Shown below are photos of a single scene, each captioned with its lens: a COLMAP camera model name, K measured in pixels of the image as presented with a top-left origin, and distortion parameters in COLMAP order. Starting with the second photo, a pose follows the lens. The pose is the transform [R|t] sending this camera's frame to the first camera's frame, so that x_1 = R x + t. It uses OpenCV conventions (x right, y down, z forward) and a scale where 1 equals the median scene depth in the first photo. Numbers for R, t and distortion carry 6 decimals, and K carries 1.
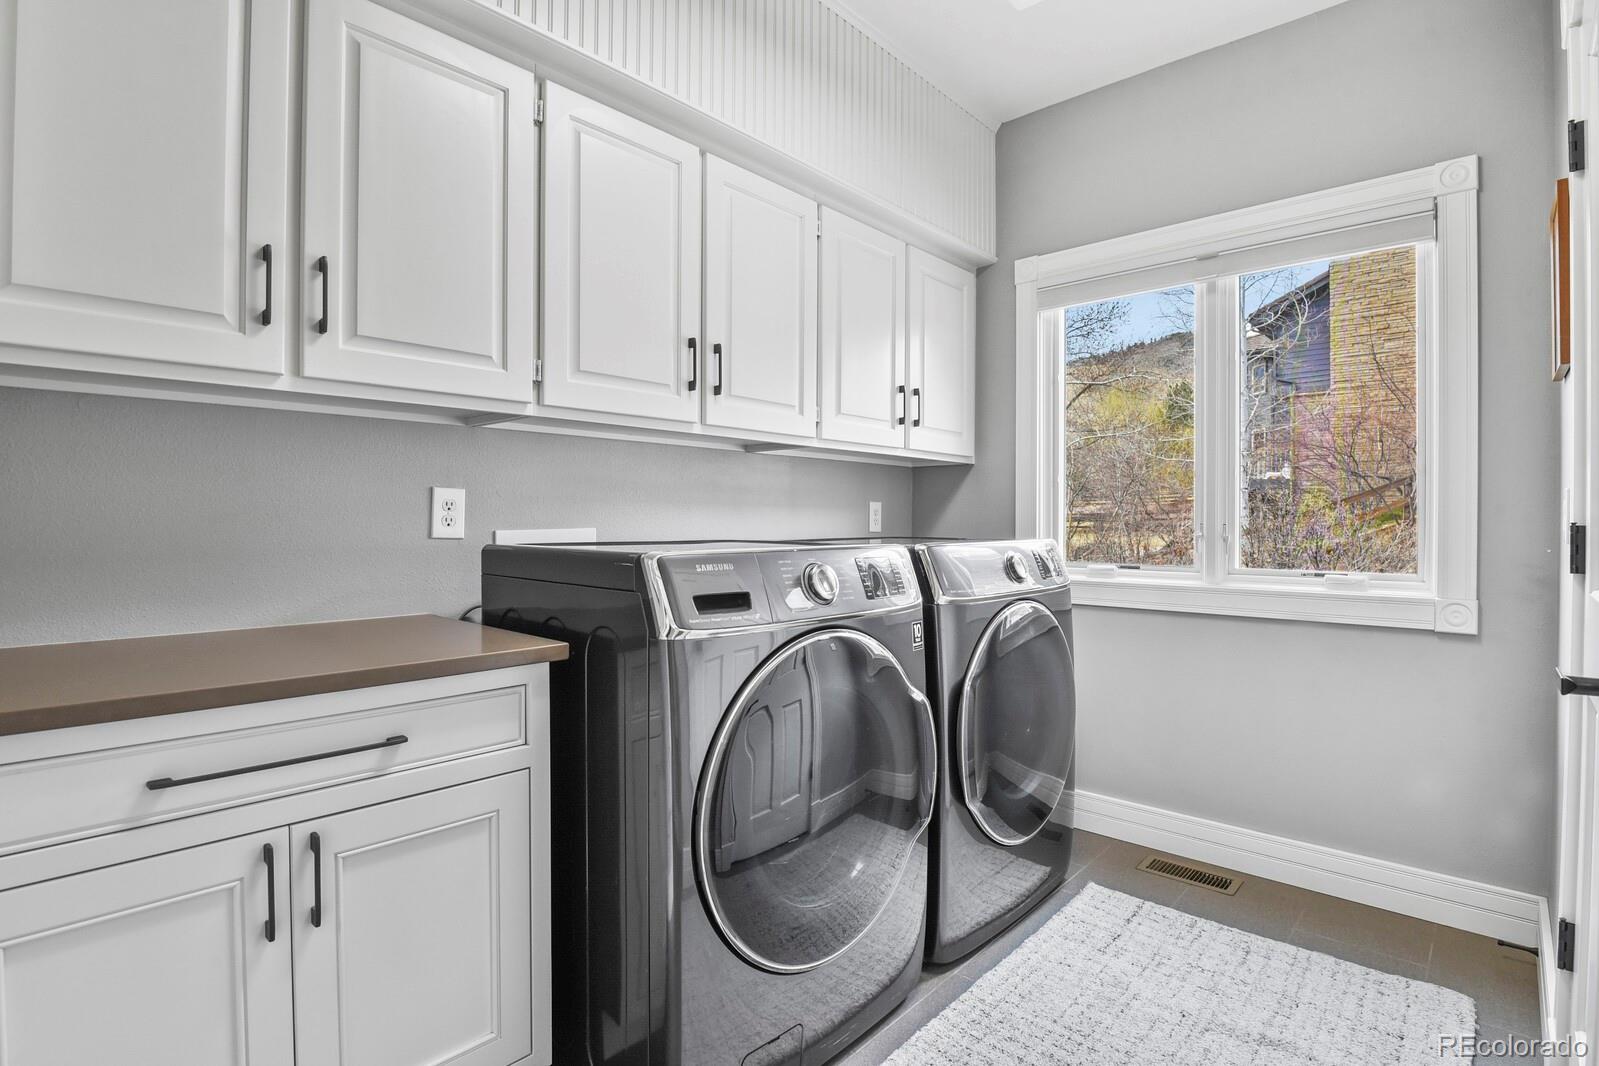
lens RADIAL K [[788.7, 0, 799.2], [0, 788.7, 531.0], [0, 0, 1]] dist [-0.020911, -0.003905]
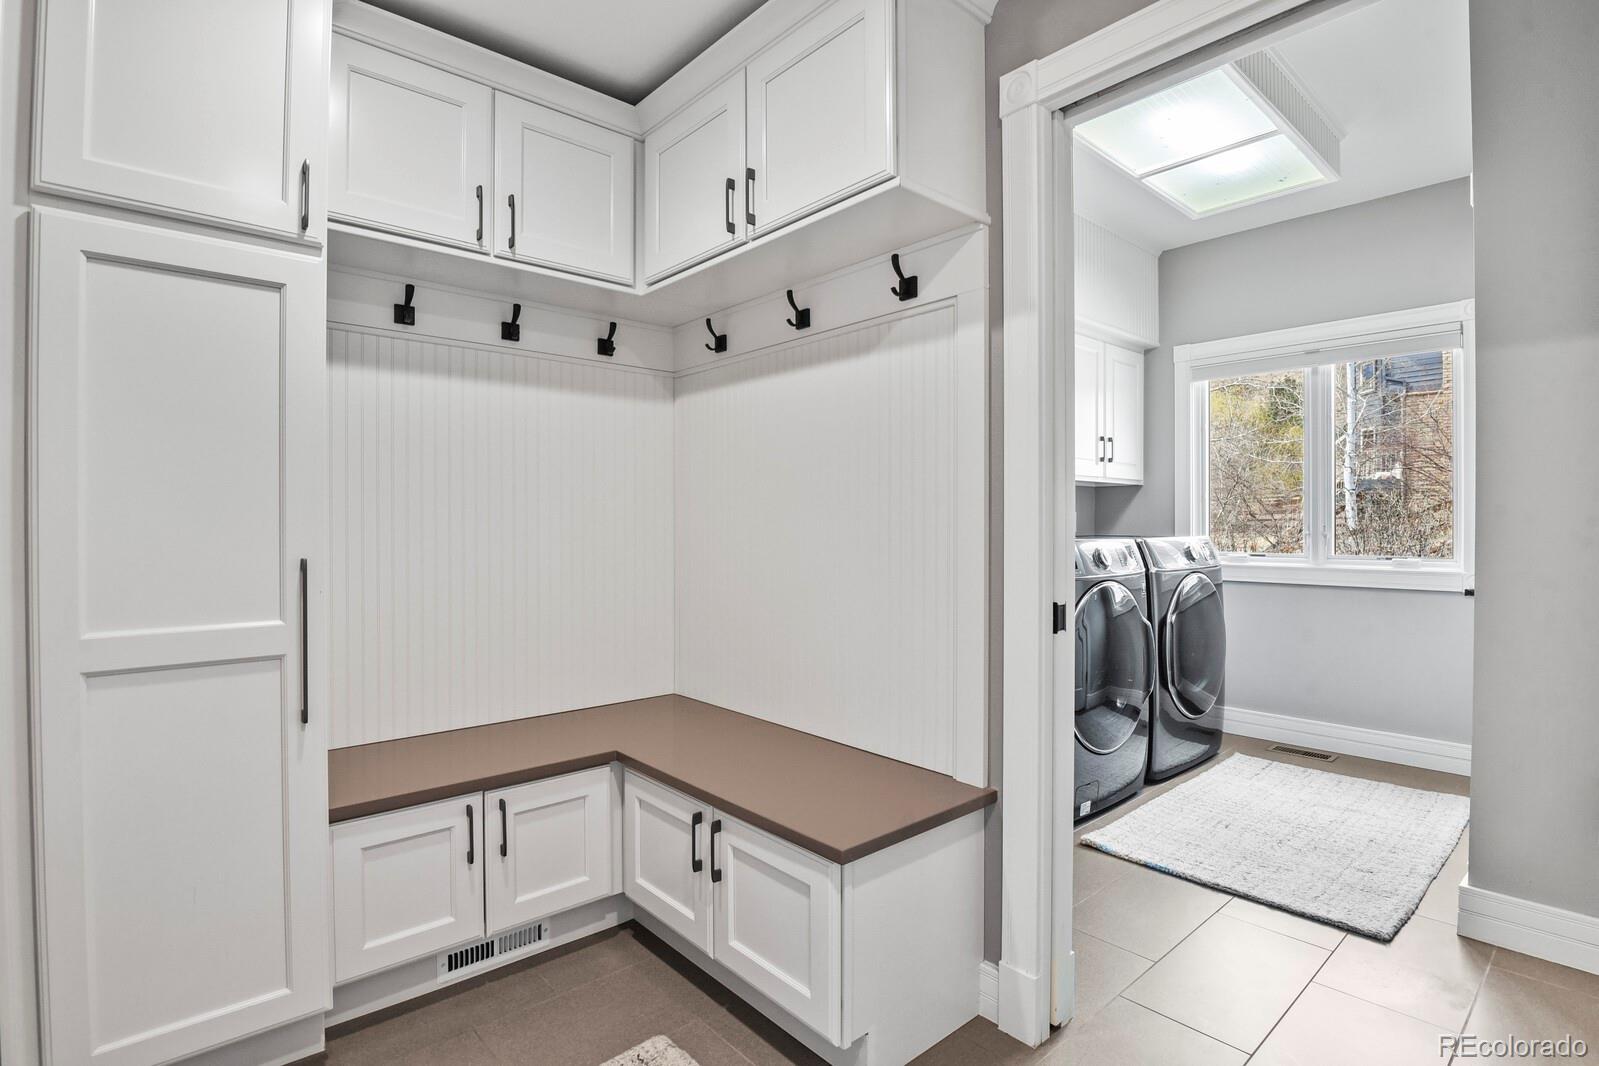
lens RADIAL K [[788.7, 0, 799.7], [0, 788.7, 528.0], [0, 0, 1]] dist [-0.020911, -0.003905]
pose [[0.994736, -0.002914, -0.102428, -0.279104], [0.002271, 0.999977, -0.006391, 0.001824], [0.102444, 0.006125, 0.994720, -0.540911]]
